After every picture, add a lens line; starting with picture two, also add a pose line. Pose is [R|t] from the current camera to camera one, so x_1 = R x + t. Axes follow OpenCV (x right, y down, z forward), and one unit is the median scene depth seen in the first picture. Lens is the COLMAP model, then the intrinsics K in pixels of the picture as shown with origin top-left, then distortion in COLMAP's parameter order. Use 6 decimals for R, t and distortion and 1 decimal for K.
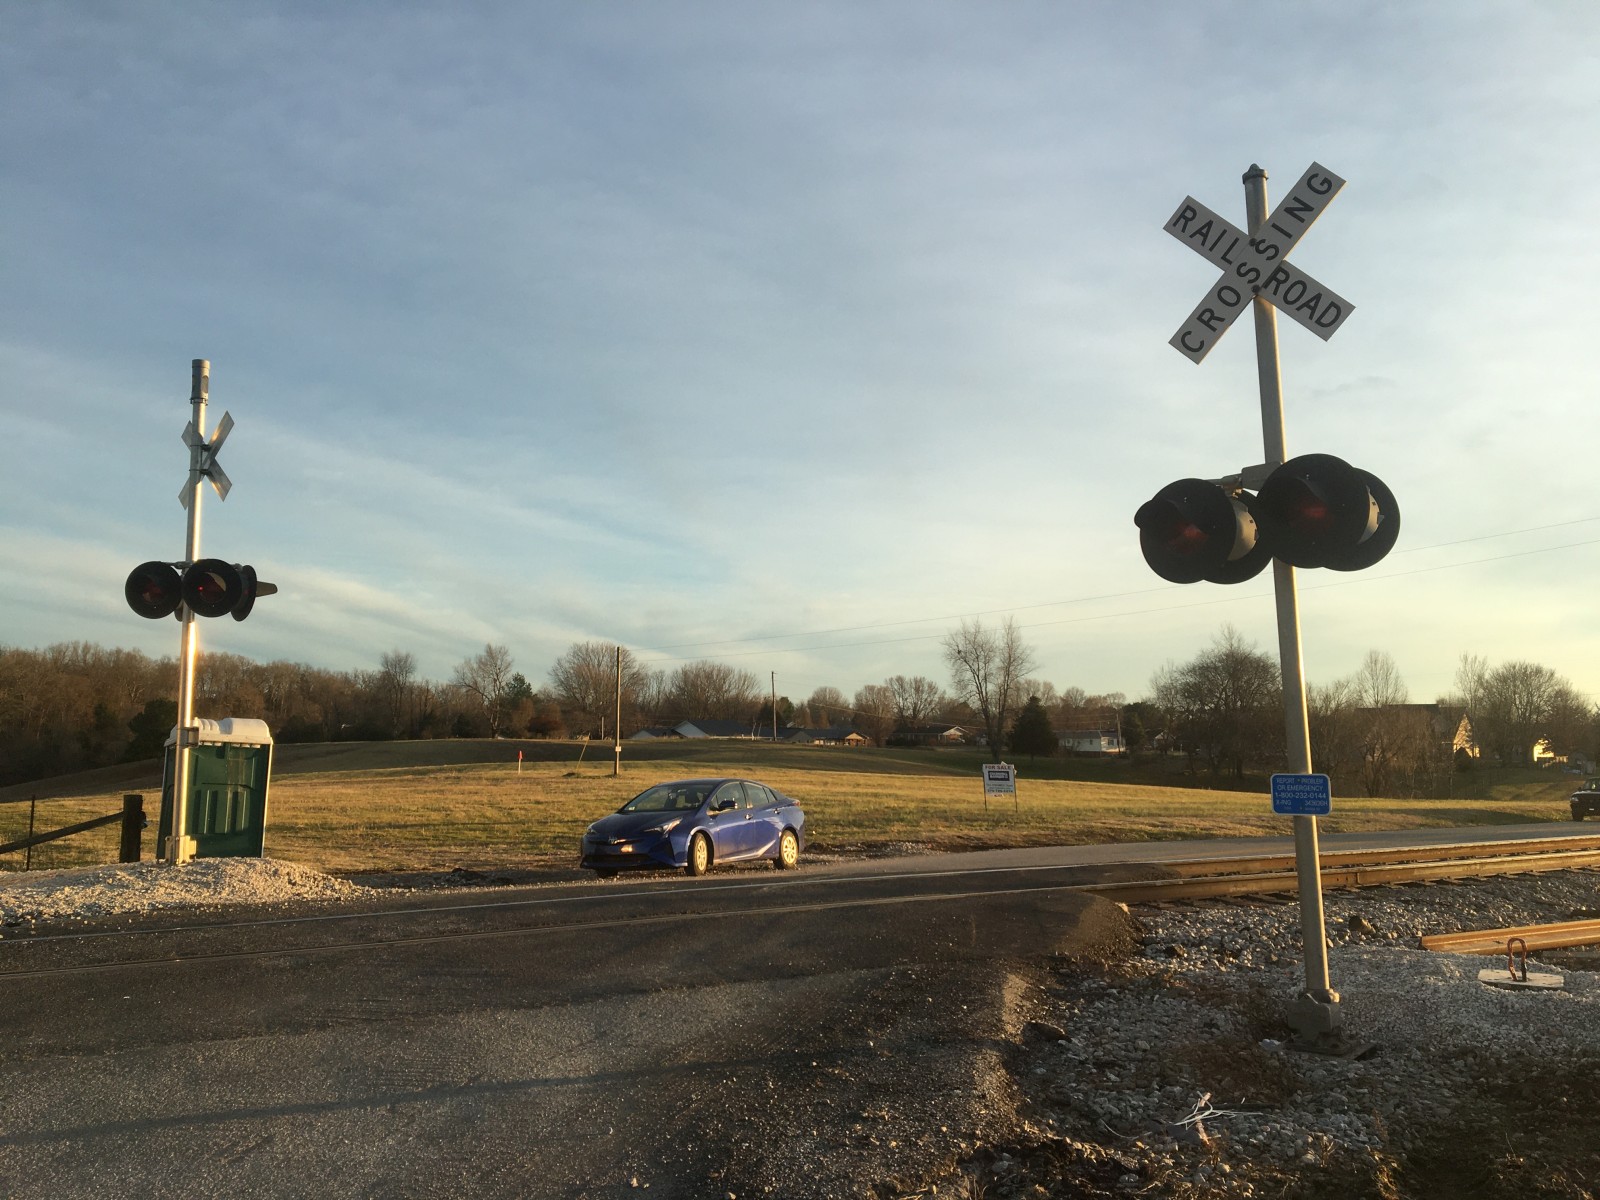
lens RADIAL K [[1338.0, 0, 784.3], [0, 1338.0, 595.6], [0, 0, 1]] dist [0.098389, -0.146857]
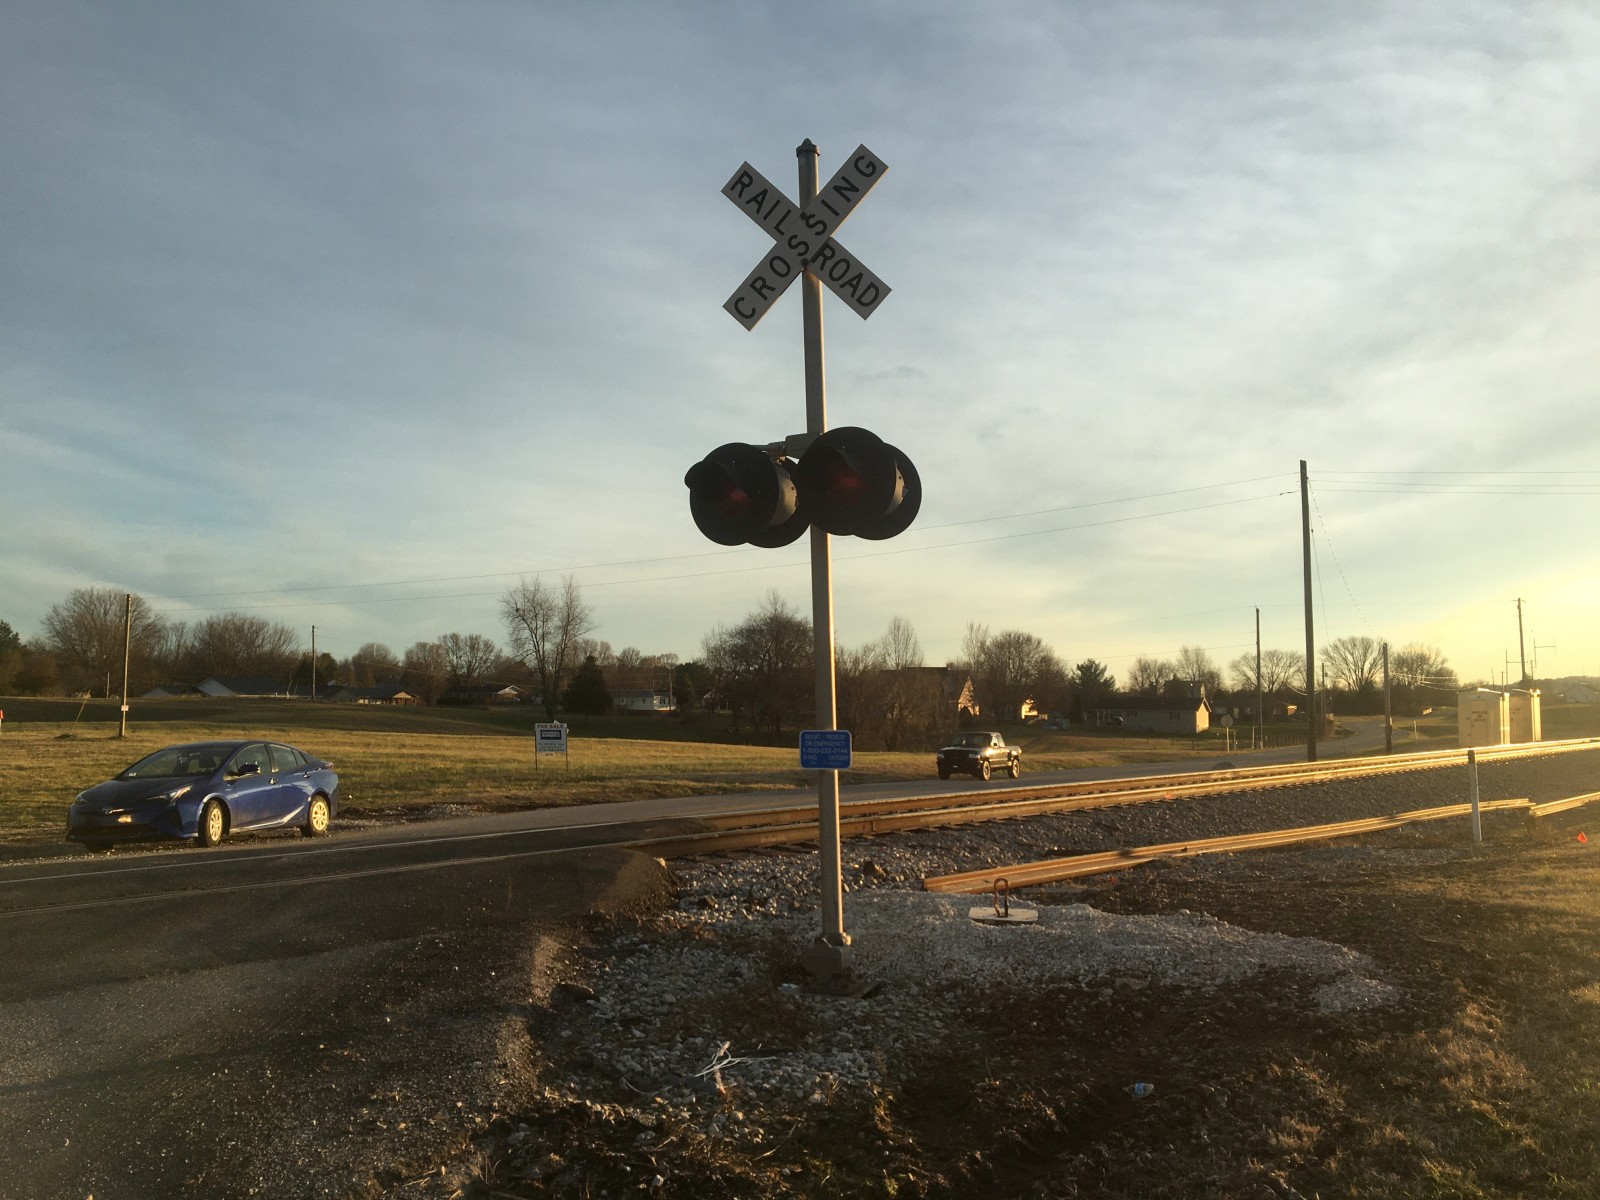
lens RADIAL K [[1338.0, 0, 784.3], [0, 1338.0, 595.6], [0, 0, 1]] dist [0.098389, -0.146857]
pose [[0.947190, 0.029886, 0.319277, 0.002793], [-0.039497, 0.998939, 0.023669, 0.000672], [-0.318231, -0.035029, 0.947366, 0.005243]]
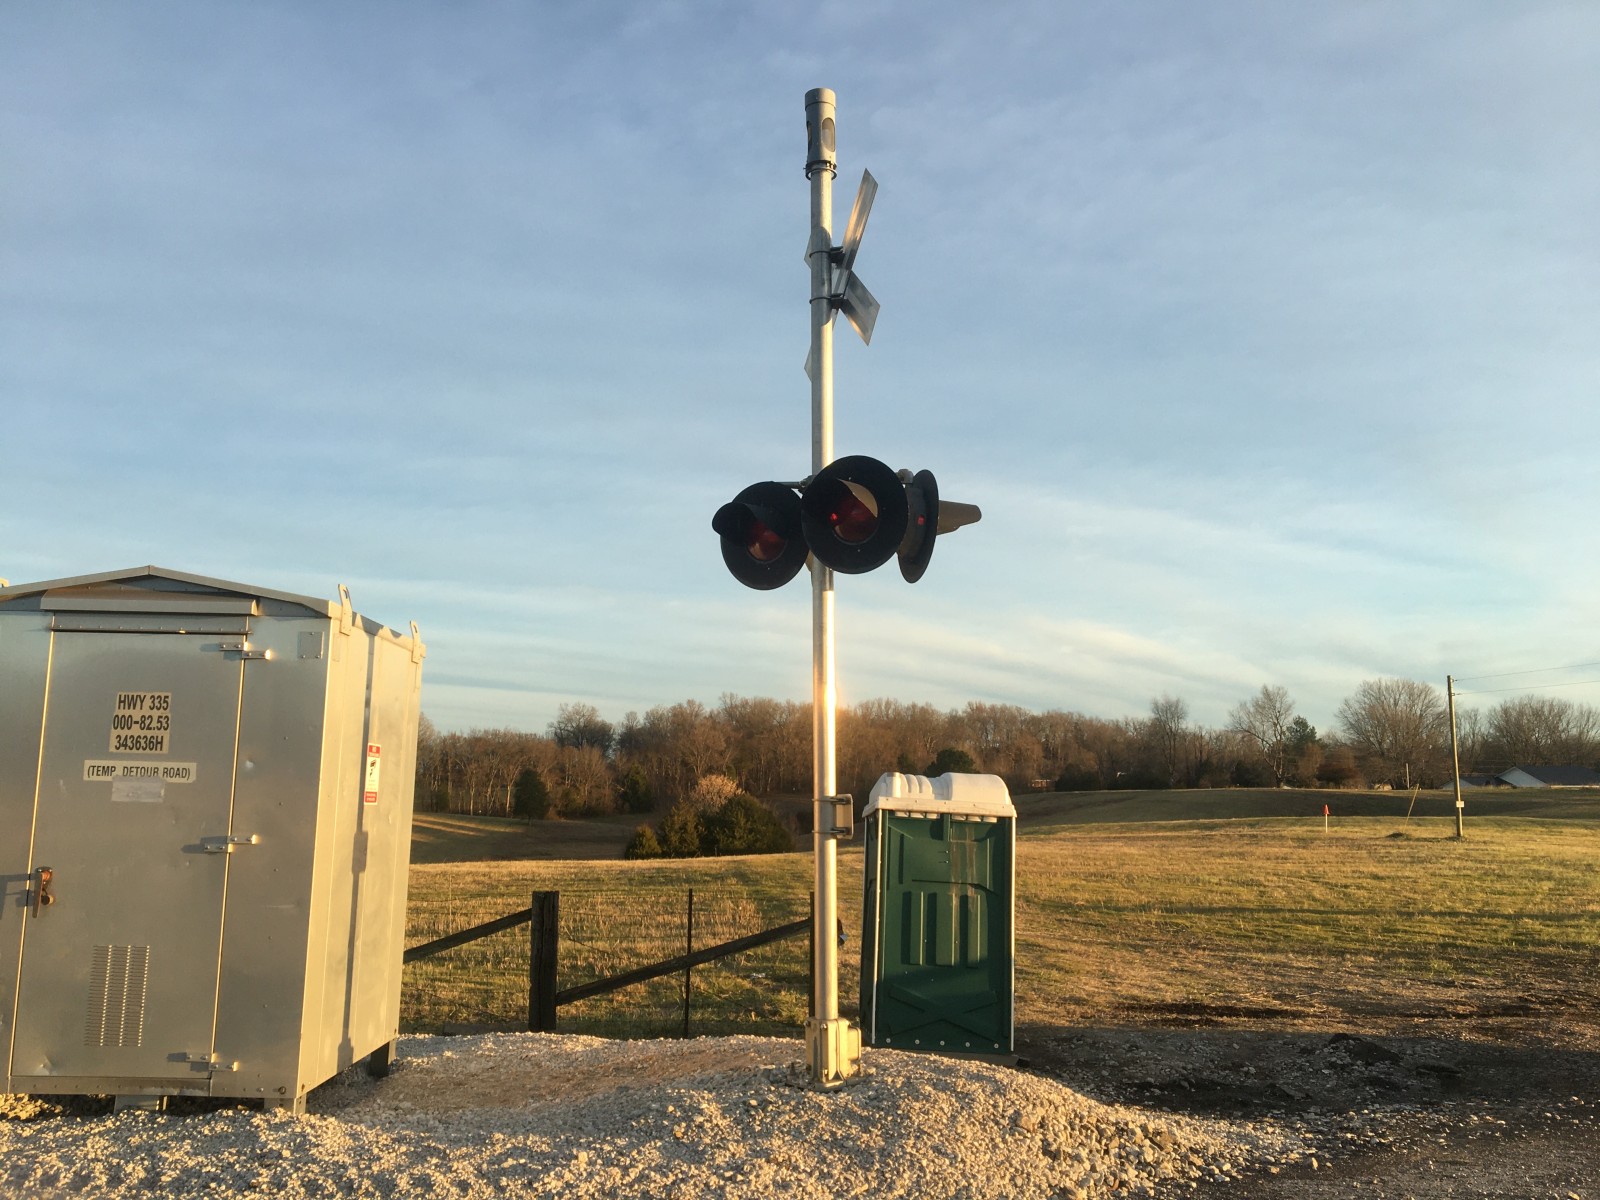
lens RADIAL K [[1313.0, 0, 791.8], [0, 1313.0, 598.9], [0, 0, 1]] dist [0.096679, -0.169385]
pose [[0.850164, -0.077521, -0.520780, -0.071498], [0.059477, 0.996911, -0.051301, 0.017902], [0.523148, 0.012640, 0.852148, 0.213952]]
